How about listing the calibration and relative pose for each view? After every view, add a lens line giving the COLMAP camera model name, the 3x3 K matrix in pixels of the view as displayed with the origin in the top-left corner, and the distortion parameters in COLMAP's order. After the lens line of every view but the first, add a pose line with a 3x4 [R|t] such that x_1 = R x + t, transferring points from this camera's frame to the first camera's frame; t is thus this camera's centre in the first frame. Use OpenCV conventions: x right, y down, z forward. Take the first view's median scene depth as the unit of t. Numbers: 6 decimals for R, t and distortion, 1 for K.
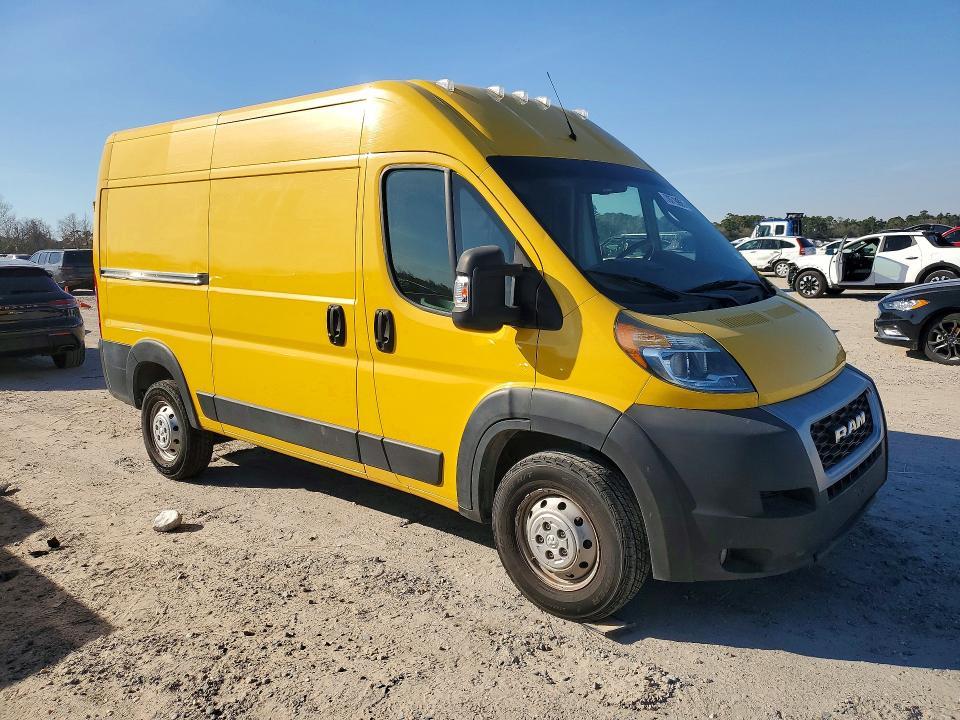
lens RADIAL K [[767.8, 0, 487.8], [0, 767.8, 359.3], [0, 0, 1]] dist [0.012026, -0.001986]
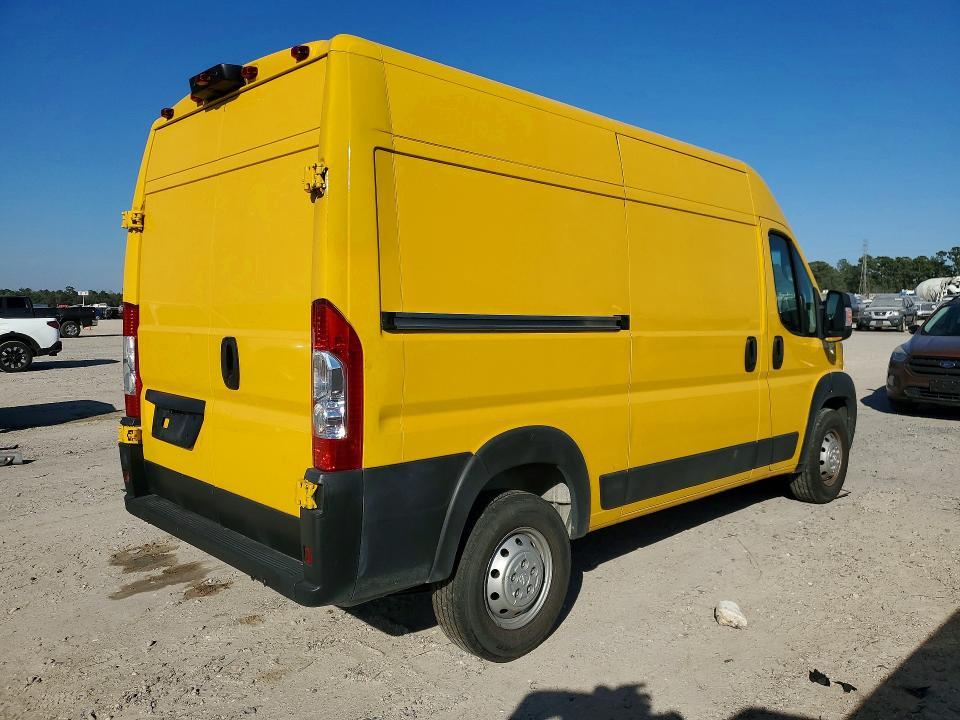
lens RADIAL K [[767.8, 0, 487.8], [0, 767.8, 359.3], [0, 0, 1]] dist [0.012026, -0.001986]
pose [[0.095705, -0.052451, 0.994027, -1.371537], [0.154910, 0.987229, 0.037178, -0.139388], [-0.983282, 0.150426, 0.102608, 1.251982]]
